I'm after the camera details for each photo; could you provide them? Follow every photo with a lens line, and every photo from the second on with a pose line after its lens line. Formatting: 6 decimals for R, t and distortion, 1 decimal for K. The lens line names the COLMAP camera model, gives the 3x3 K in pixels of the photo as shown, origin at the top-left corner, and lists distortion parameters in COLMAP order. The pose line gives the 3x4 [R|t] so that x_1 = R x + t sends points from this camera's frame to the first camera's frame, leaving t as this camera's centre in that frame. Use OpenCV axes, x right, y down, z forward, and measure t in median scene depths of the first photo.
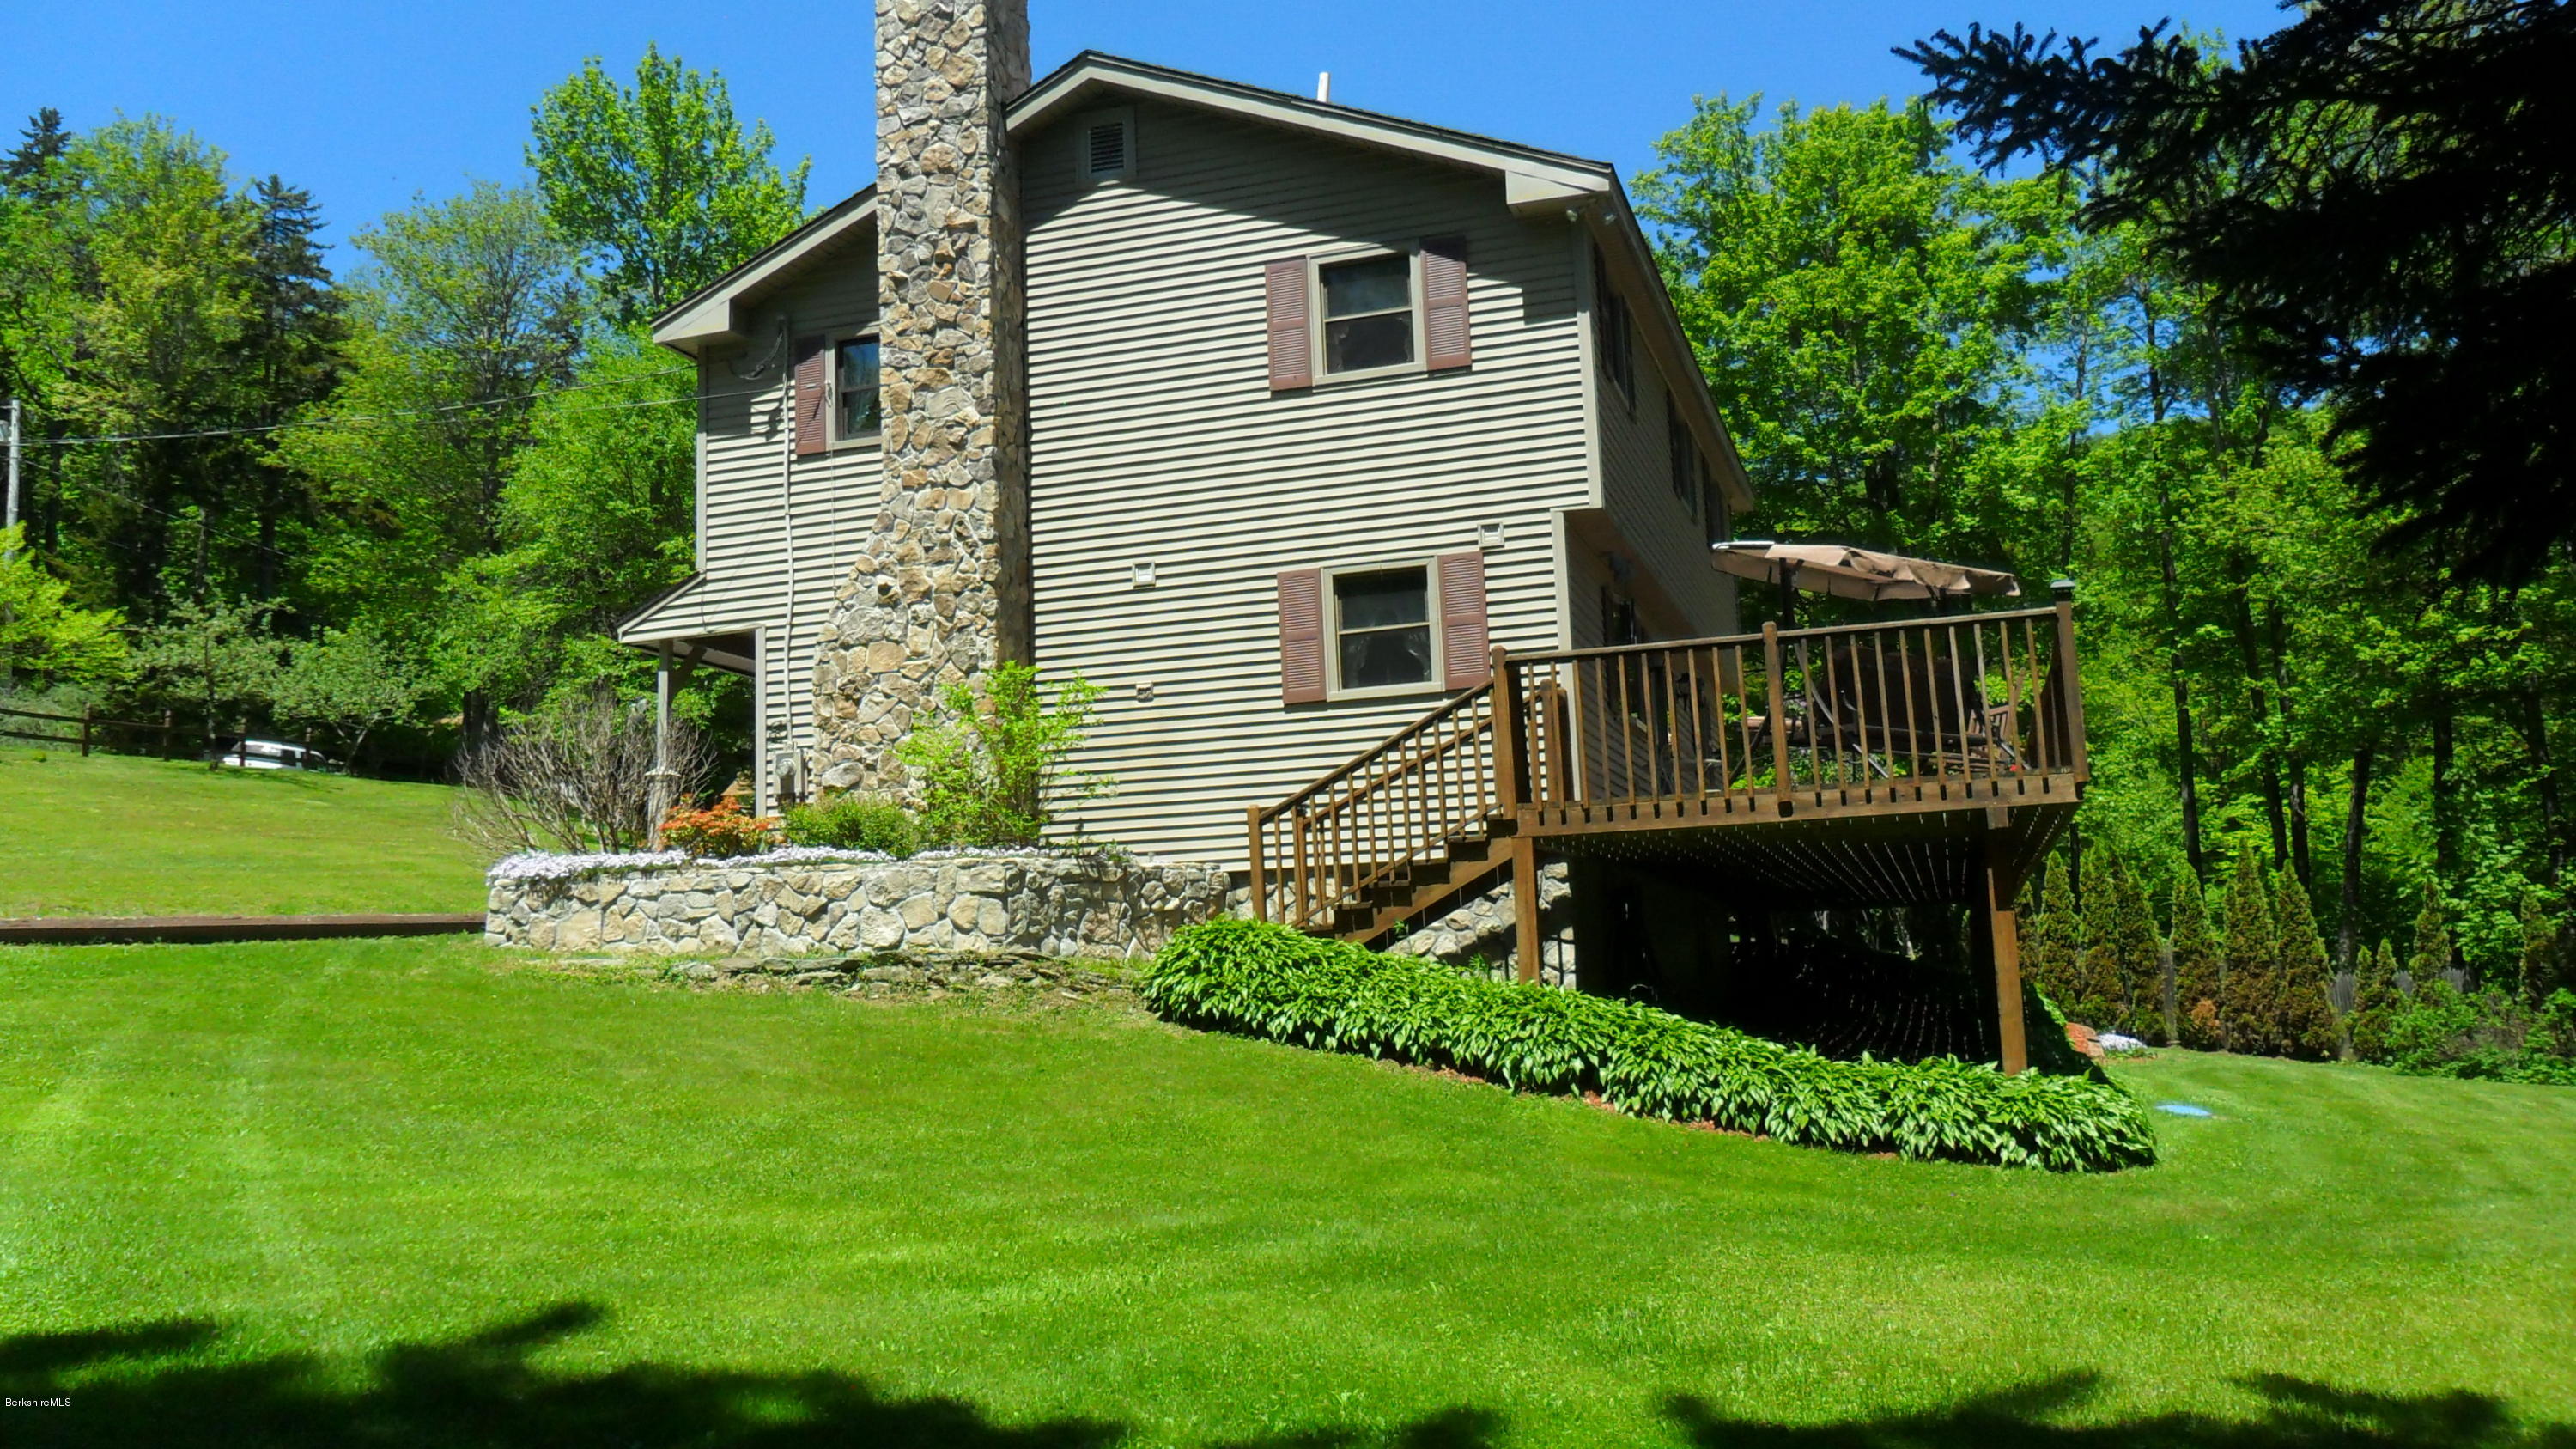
lens RADIAL K [[2061.3, 0, 1291.7], [0, 2061.3, 707.5], [0, 0, 1]] dist [-0.046430, 0.028951]
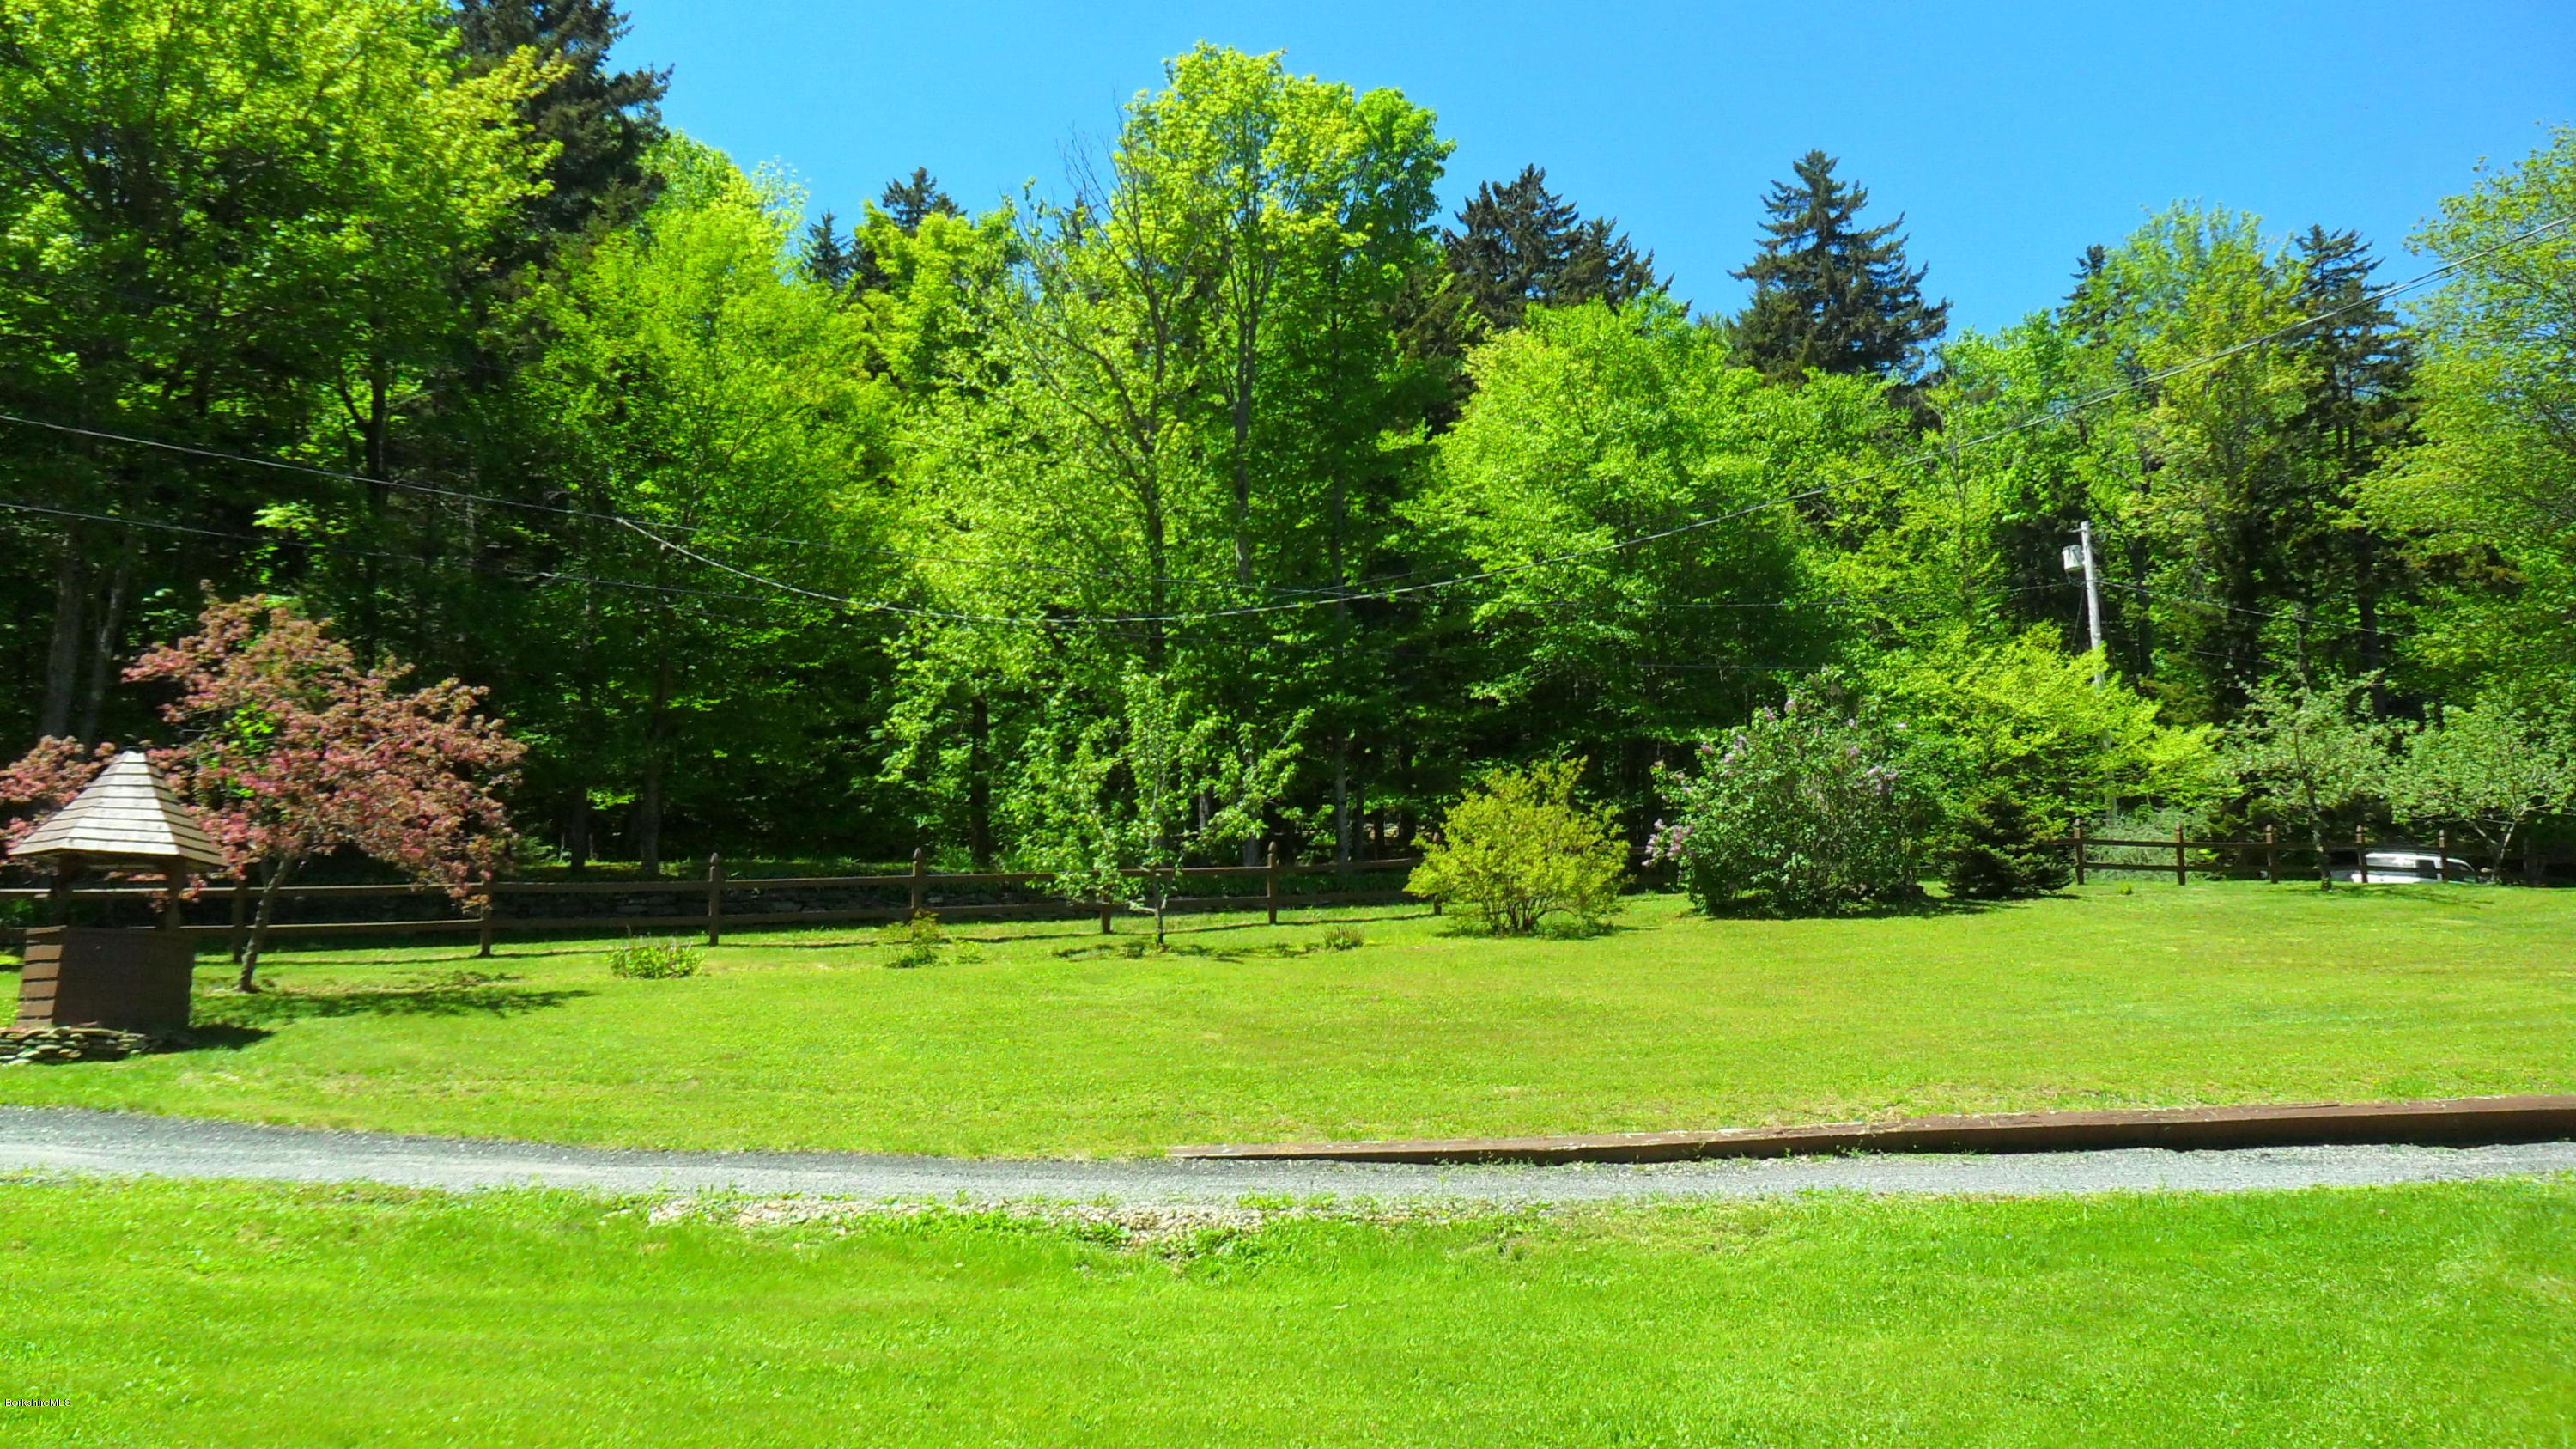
lens RADIAL K [[2061.3, 0, 1291.7], [0, 2061.3, 707.5], [0, 0, 1]] dist [-0.046430, 0.028951]
pose [[0.561066, -0.138794, -0.816052, -0.059015], [0.090497, 0.990218, -0.106197, 0.005559], [0.822809, -0.014267, 0.568139, 0.139631]]
